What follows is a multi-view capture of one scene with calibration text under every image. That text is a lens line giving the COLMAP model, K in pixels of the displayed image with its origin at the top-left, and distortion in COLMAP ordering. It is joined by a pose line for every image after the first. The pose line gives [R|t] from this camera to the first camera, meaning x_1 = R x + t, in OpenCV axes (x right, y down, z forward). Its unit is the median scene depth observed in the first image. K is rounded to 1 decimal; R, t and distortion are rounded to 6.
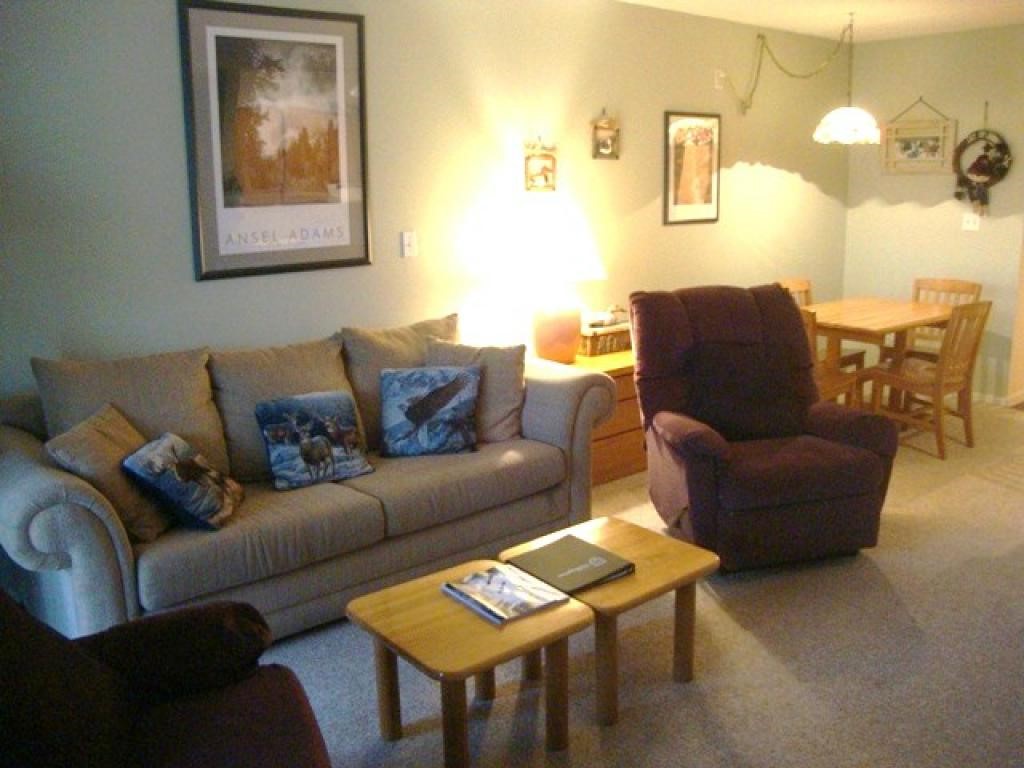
lens RADIAL K [[927.7, 0, 514.0], [0, 927.7, 383.3], [0, 0, 1]] dist [-0.149440, 0.094136]
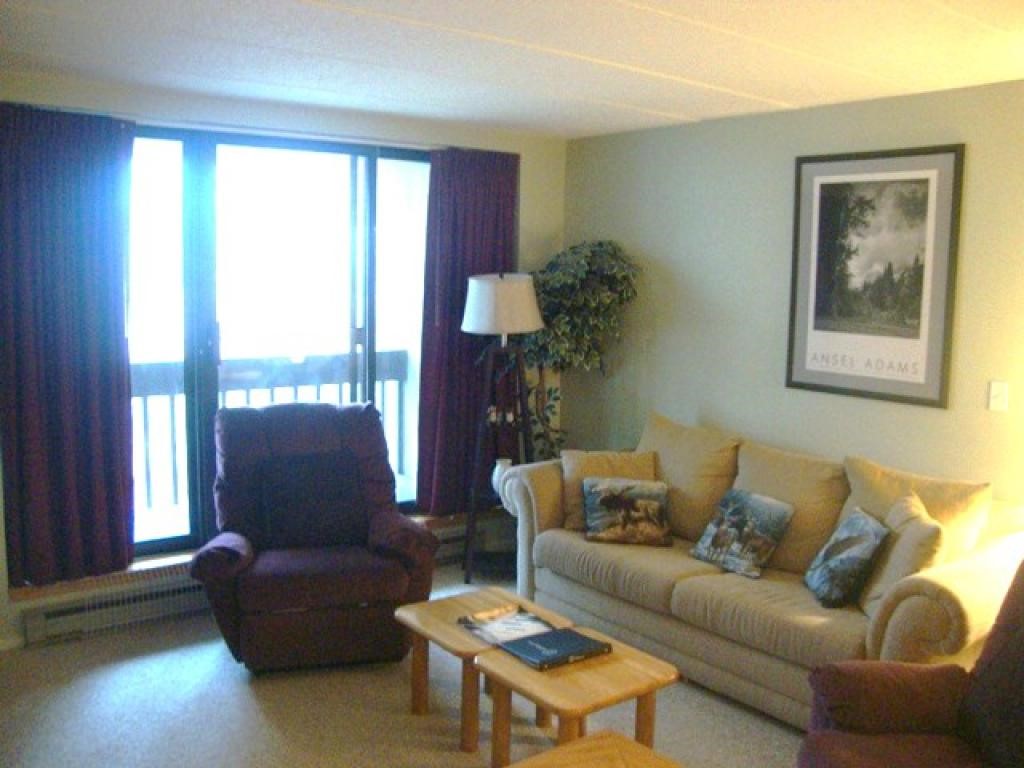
lens RADIAL K [[927.7, 0, 506.8], [0, 927.7, 391.3], [0, 0, 1]] dist [-0.149440, 0.094136]
pose [[-0.034795, 0.144494, -0.988894, 0.832981], [-0.239795, 0.959380, 0.148619, -0.192740], [0.970200, 0.242303, 0.001267, 0.626372]]
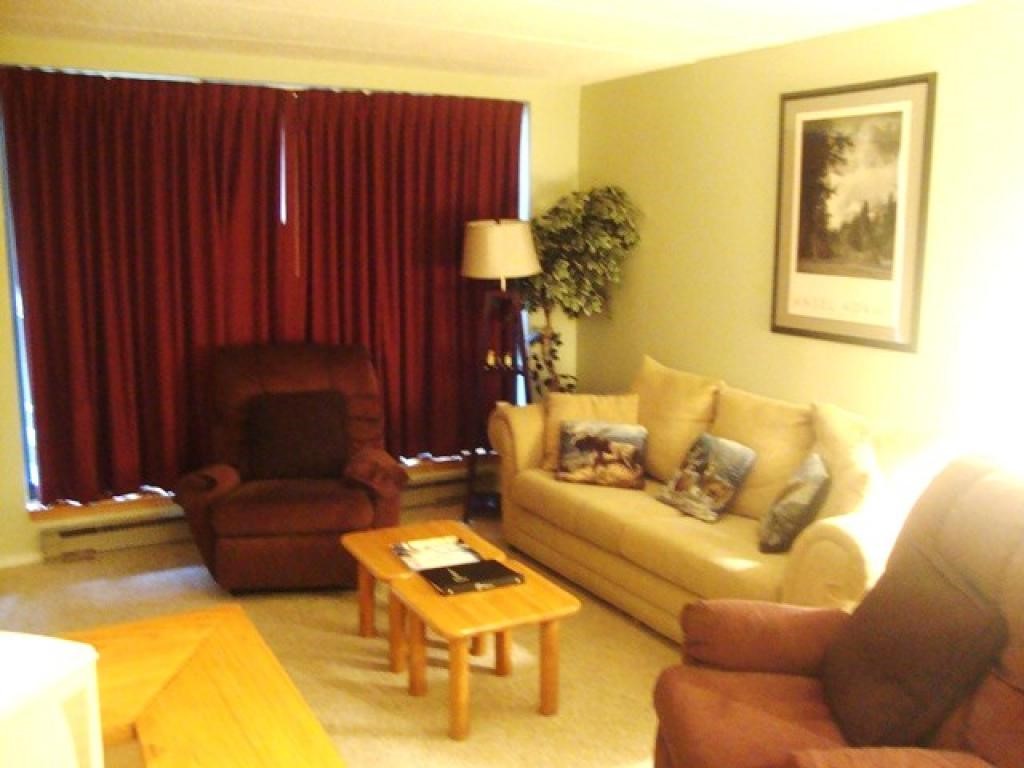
lens RADIAL K [[927.7, 0, 511.1], [0, 927.7, 388.1], [0, 0, 1]] dist [-0.149440, 0.094136]
pose [[-0.174264, 0.182307, -0.967676, 0.836947], [-0.227304, 0.948724, 0.219670, -0.220453], [0.958105, 0.258237, -0.123890, 0.822481]]
